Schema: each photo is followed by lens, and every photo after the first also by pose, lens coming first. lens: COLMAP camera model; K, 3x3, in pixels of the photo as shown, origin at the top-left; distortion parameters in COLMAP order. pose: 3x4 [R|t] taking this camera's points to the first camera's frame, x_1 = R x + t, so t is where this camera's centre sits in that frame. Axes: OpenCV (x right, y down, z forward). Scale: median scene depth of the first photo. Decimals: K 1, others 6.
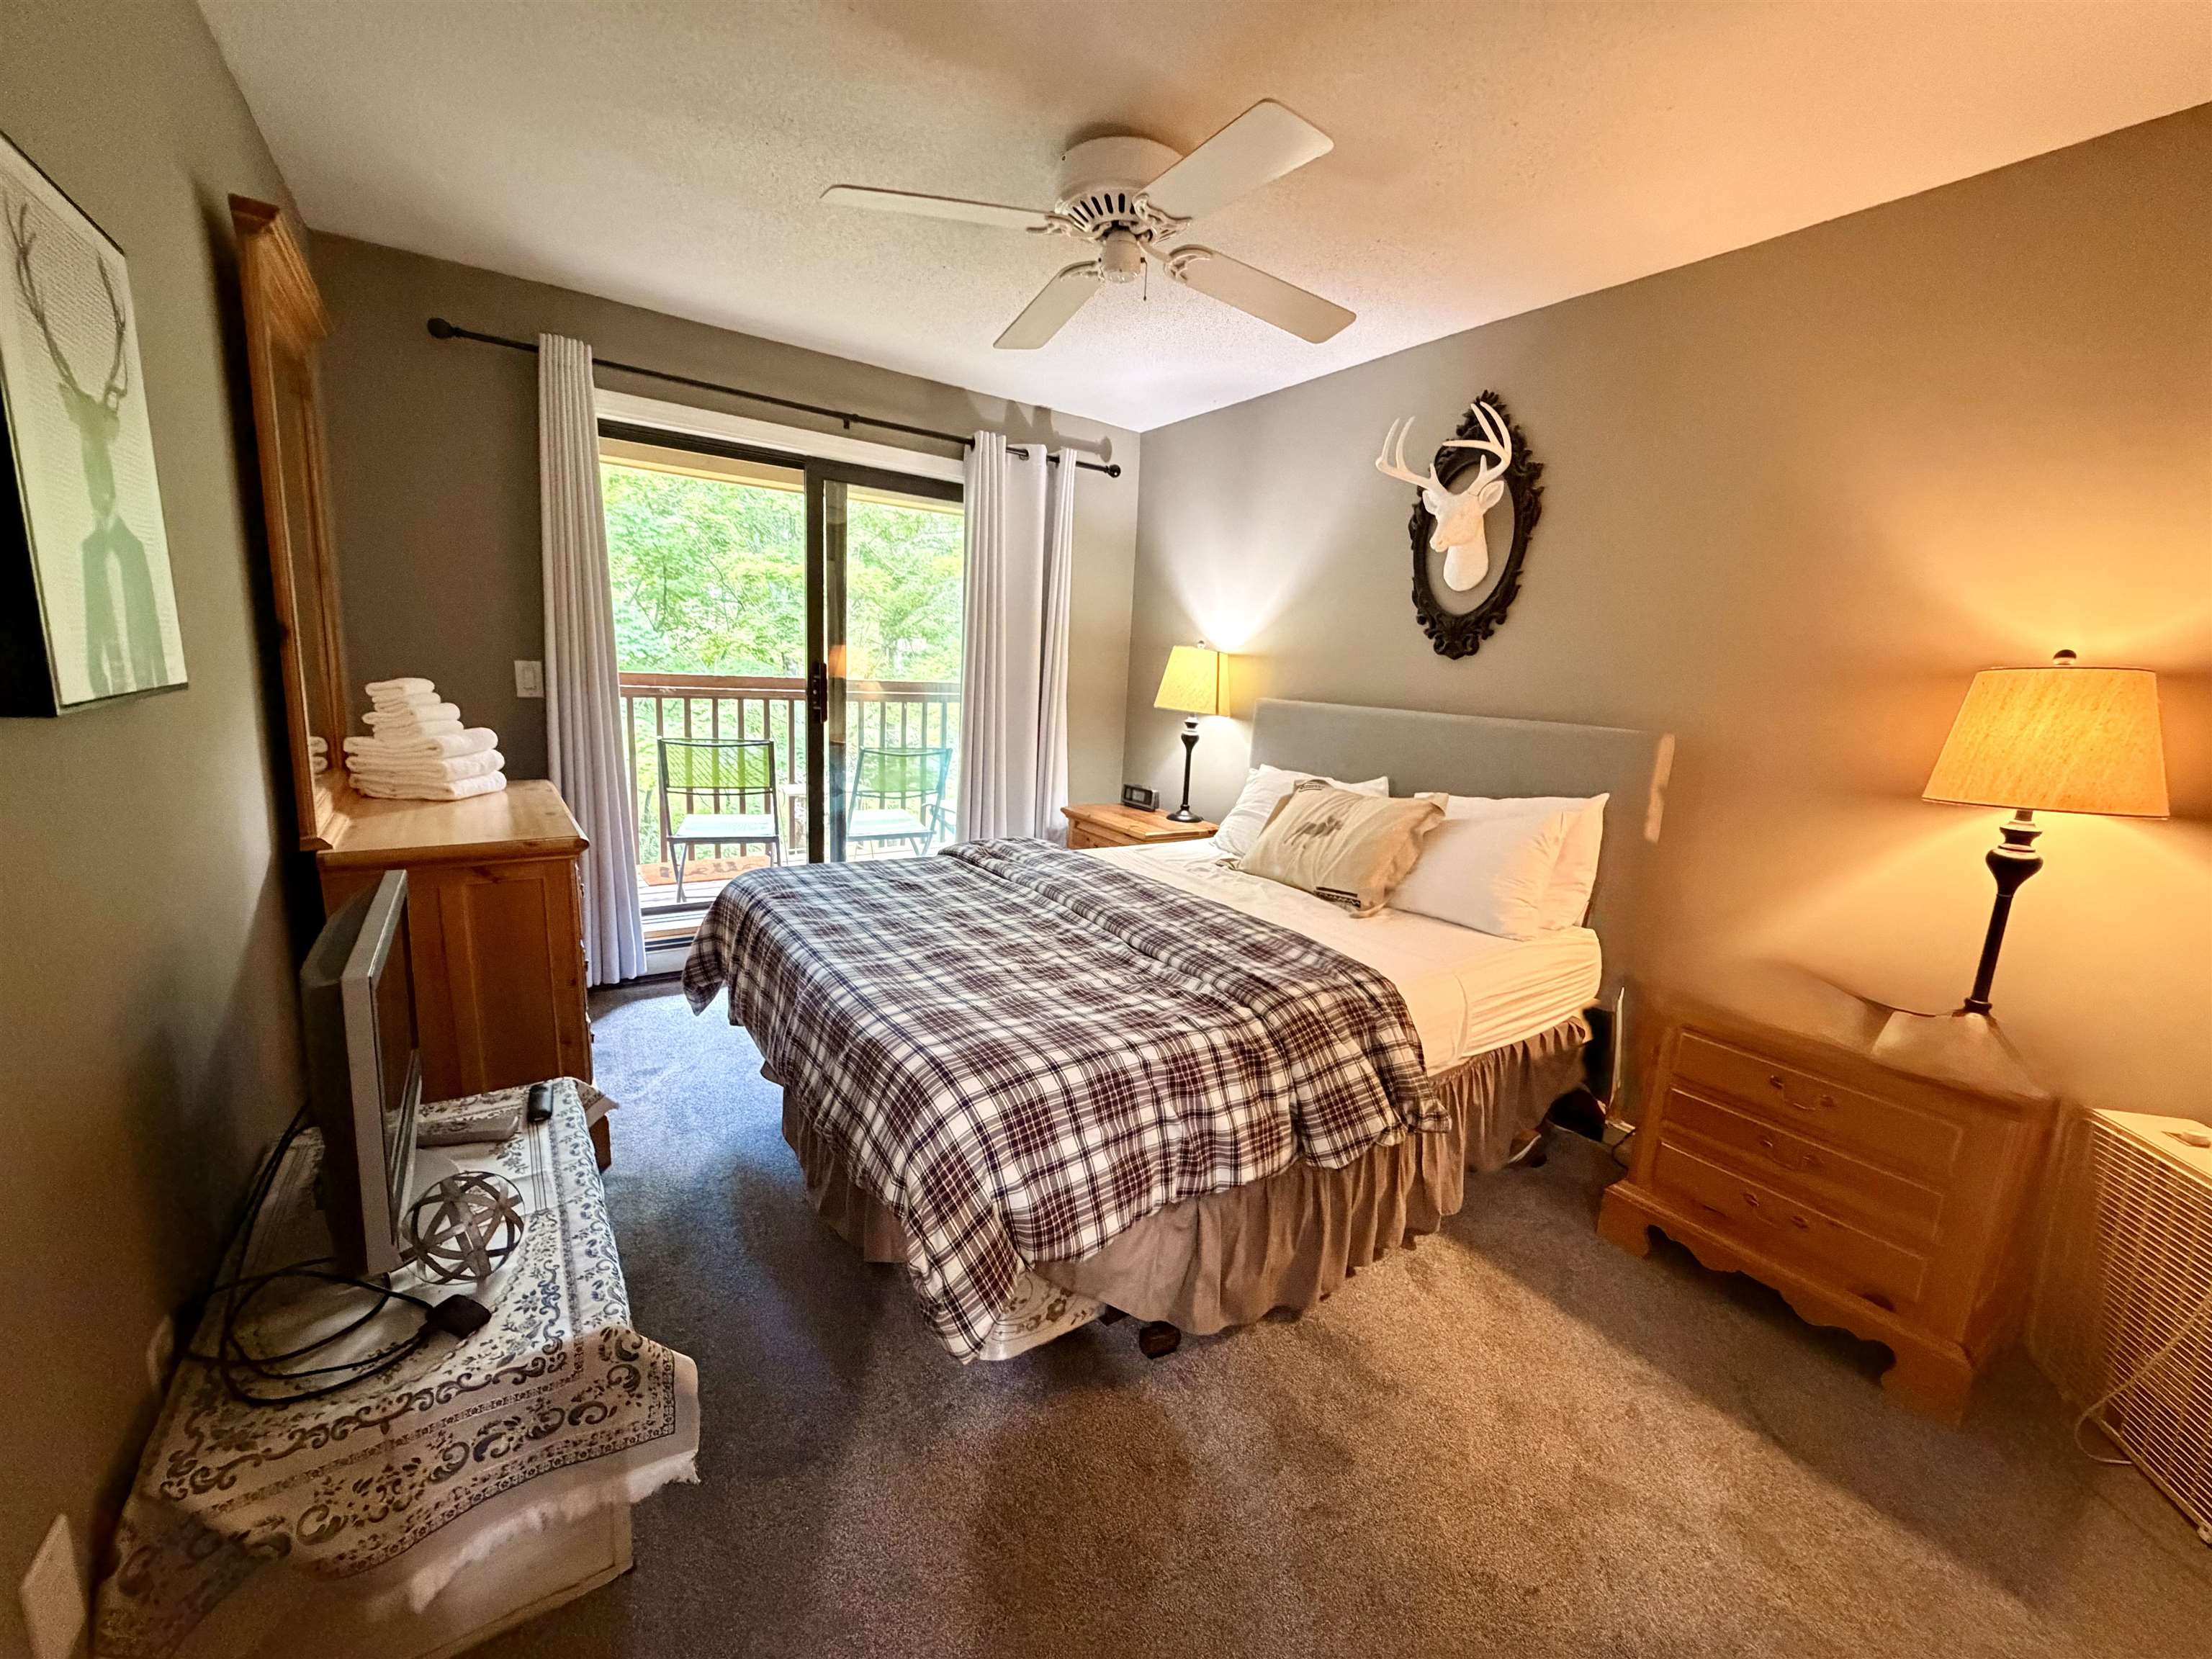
lens RADIAL K [[882.3, 0, 1106.0], [0, 882.3, 829.5], [0, 0, 1]] dist [-0.000018, 0.000206]
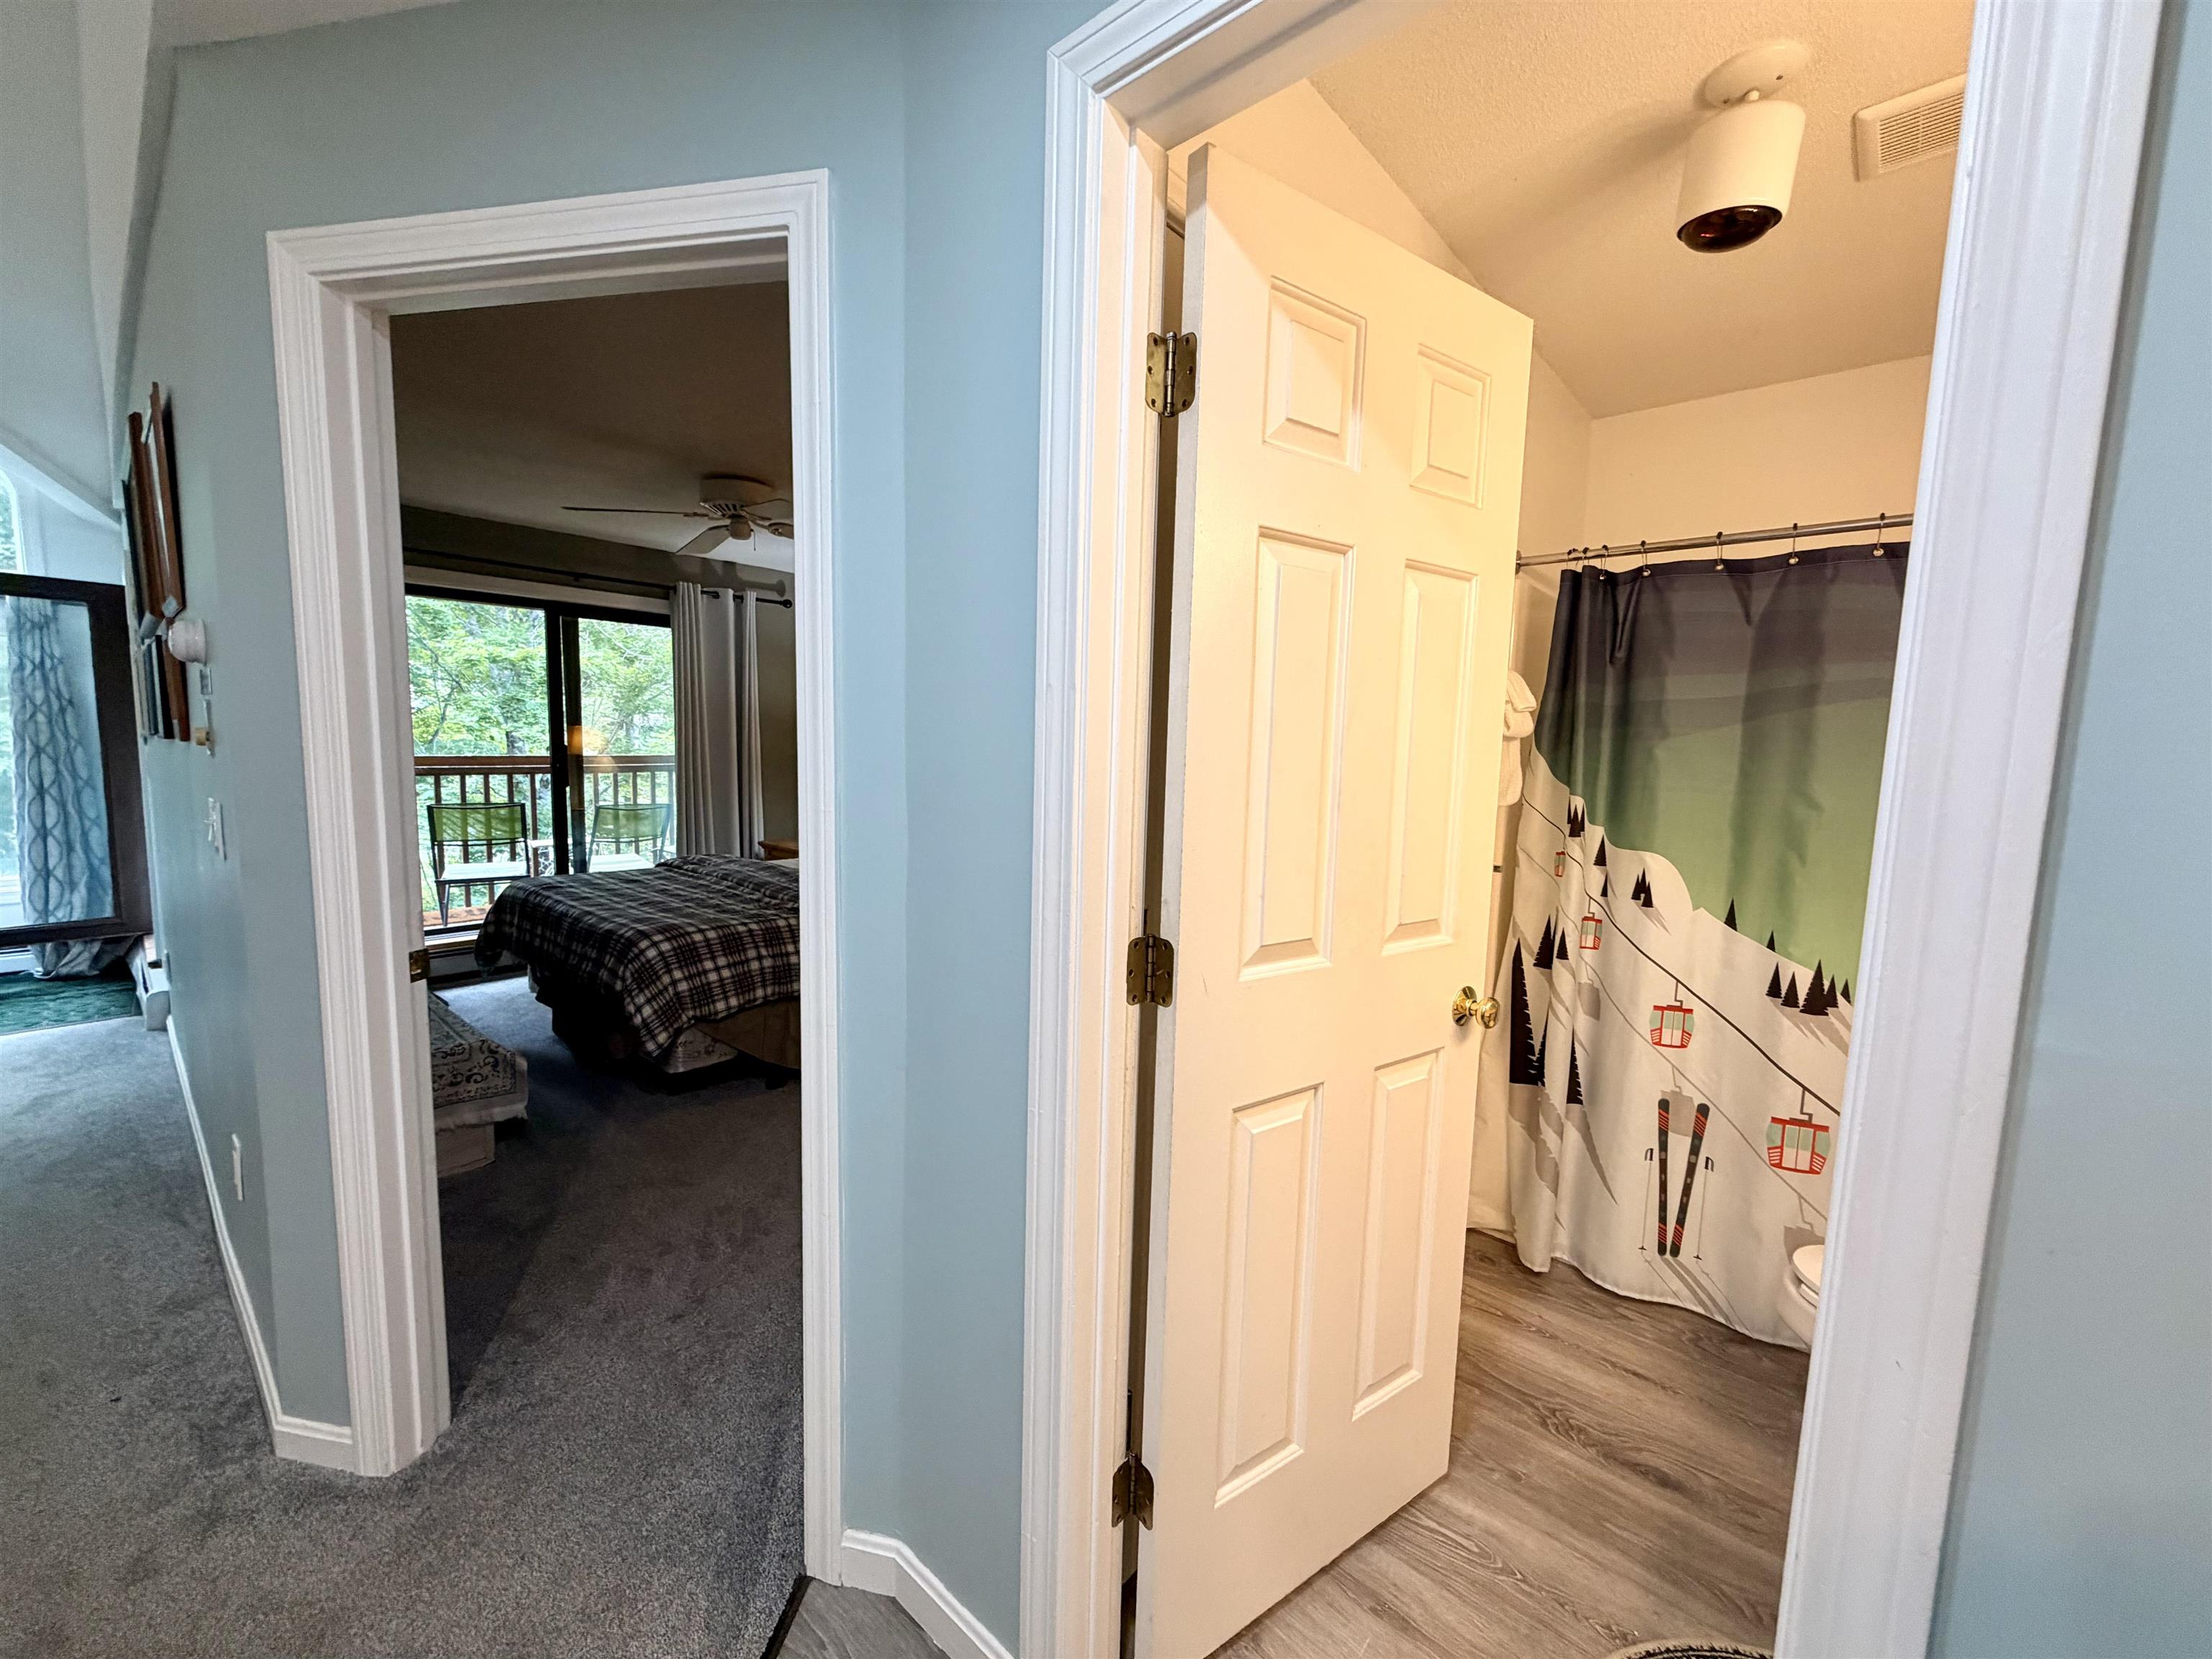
lens RADIAL K [[882.3, 0, 1106.0], [0, 882.3, 829.5], [0, 0, 1]] dist [-0.000018, 0.000206]
pose [[0.966826, -0.056230, 0.249170, 0.193814], [0.073556, 0.995438, -0.060771, 0.116521], [-0.244616, 0.077083, 0.966551, -0.695852]]
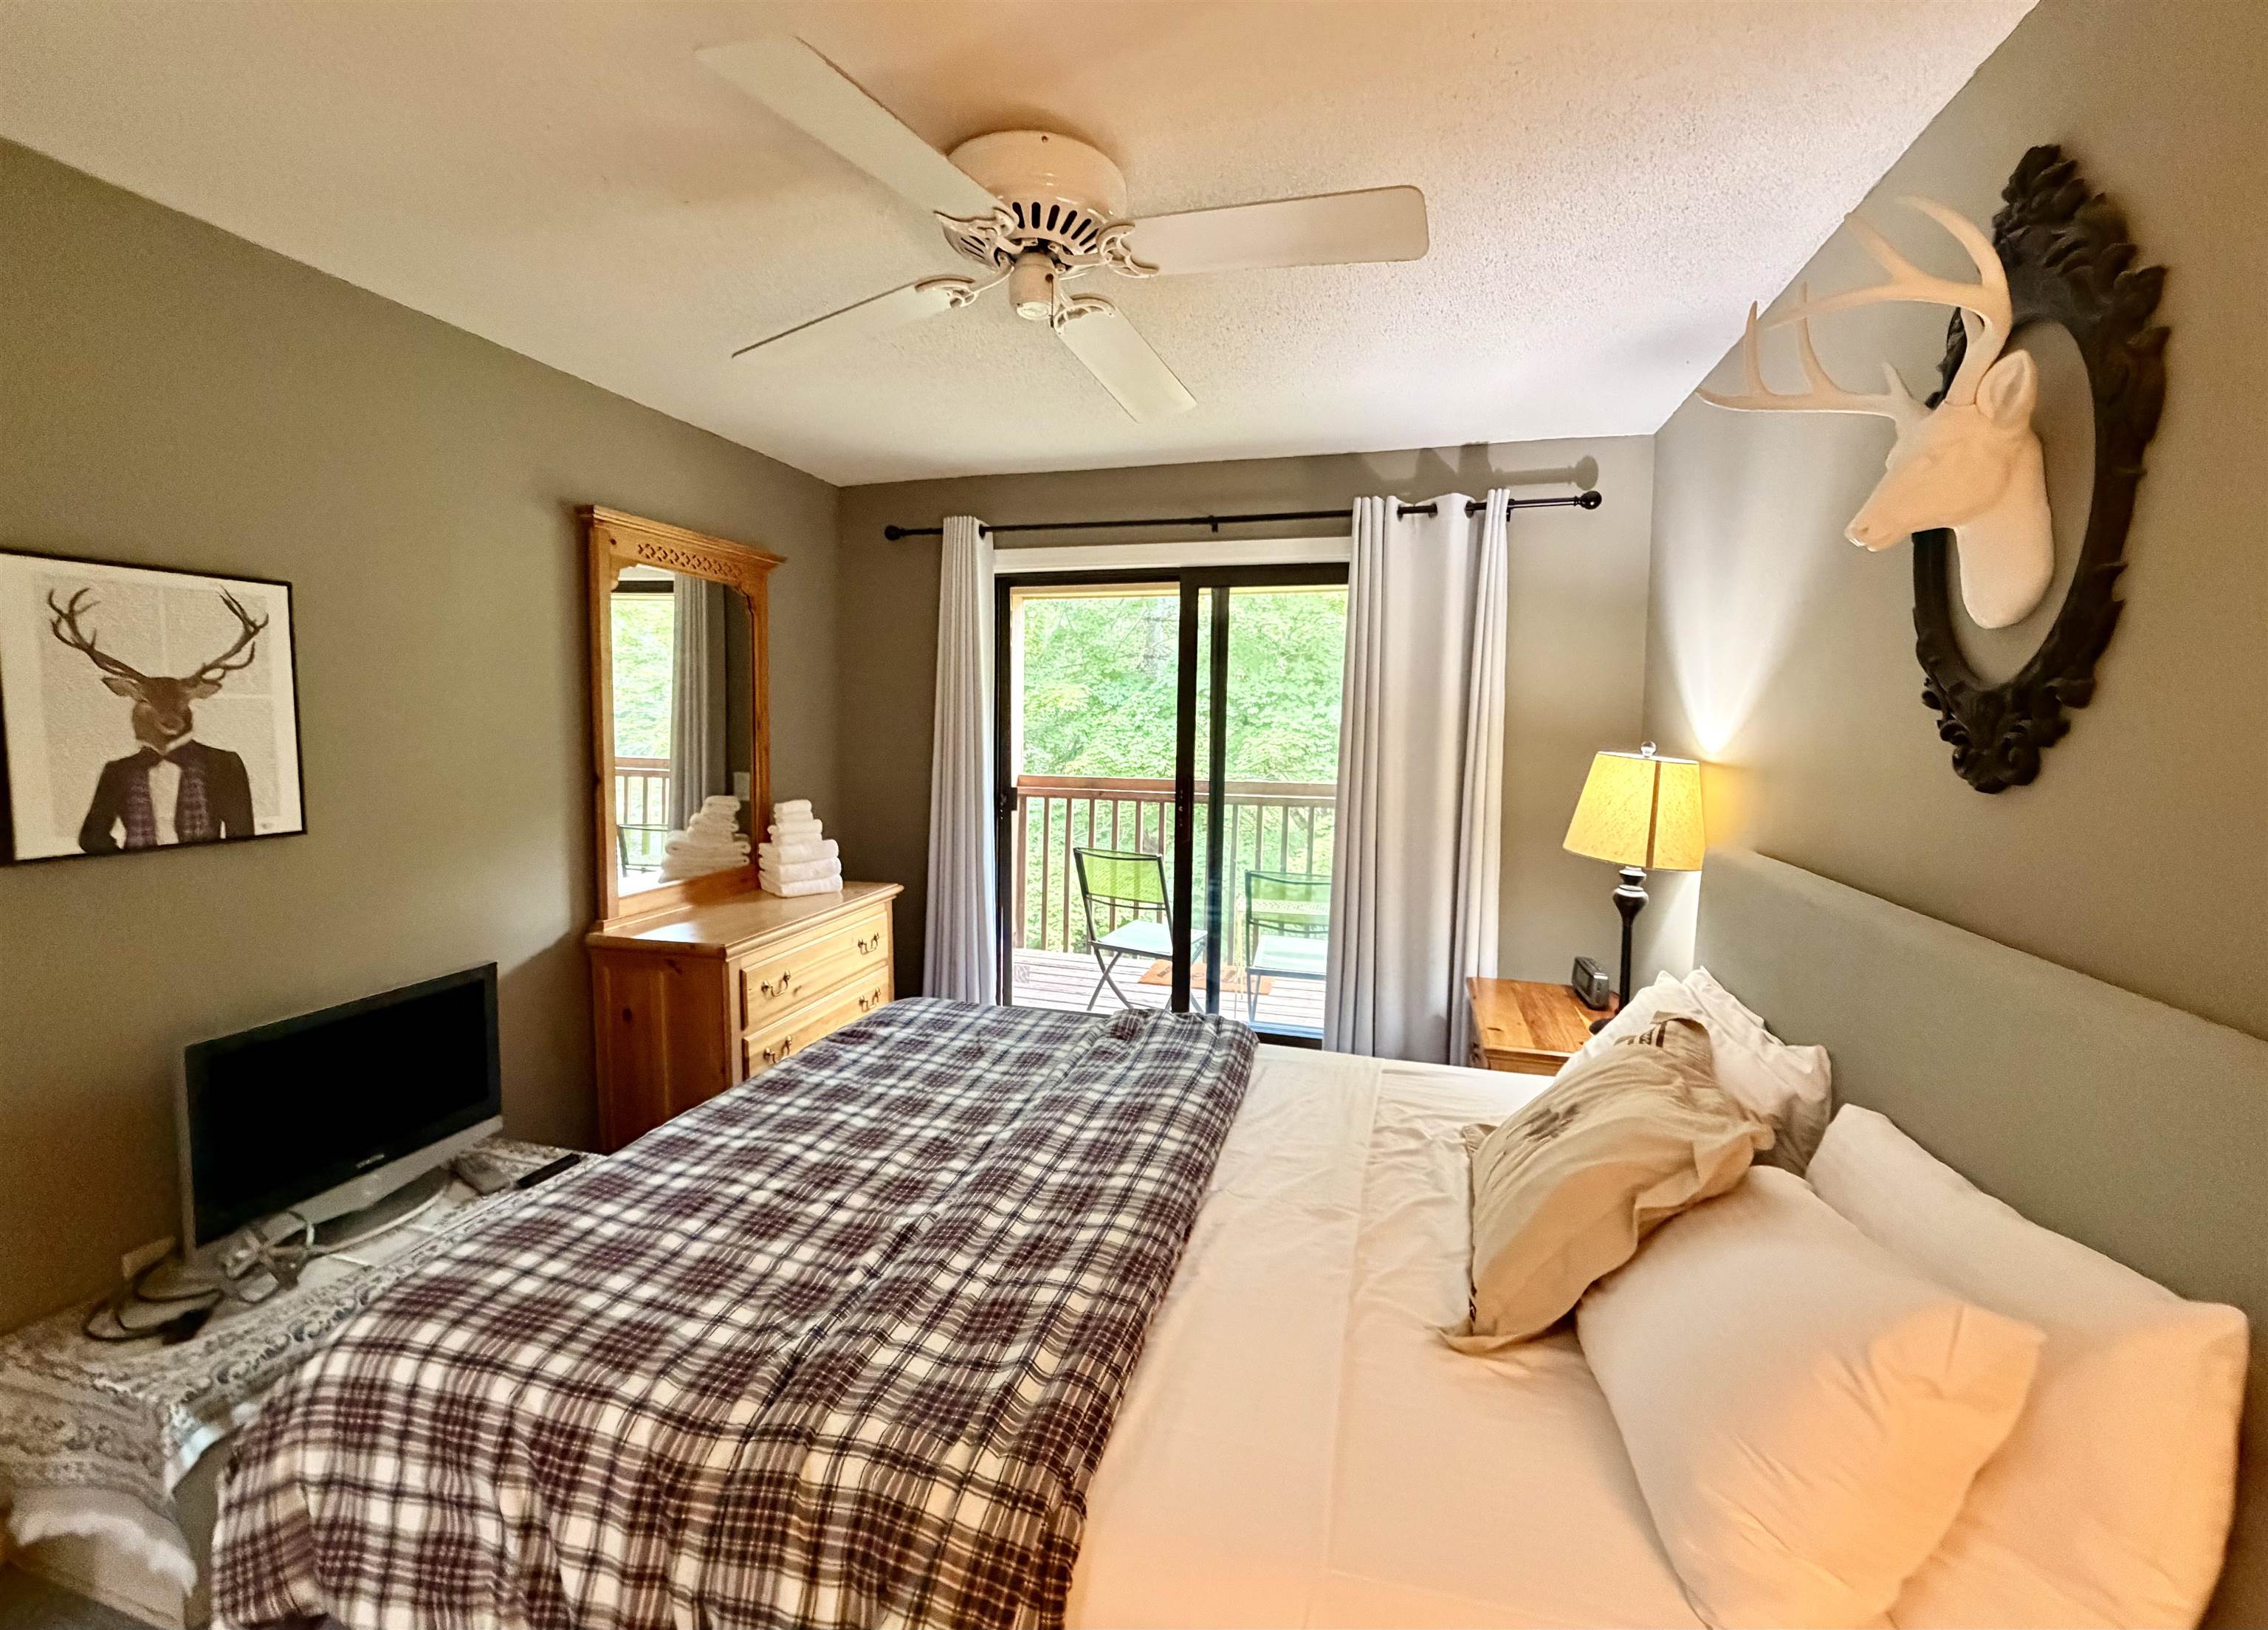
lens RADIAL K [[906.6, 0, 1131.8], [0, 906.6, 784.6], [0, 0, 1]] dist [-0.000395, 0.000220]
pose [[0.636595, 0.009689, -0.771137, 0.492623], [-0.120144, 0.988958, -0.086757, -0.120647], [0.761782, 0.147877, 0.630730, 0.462793]]
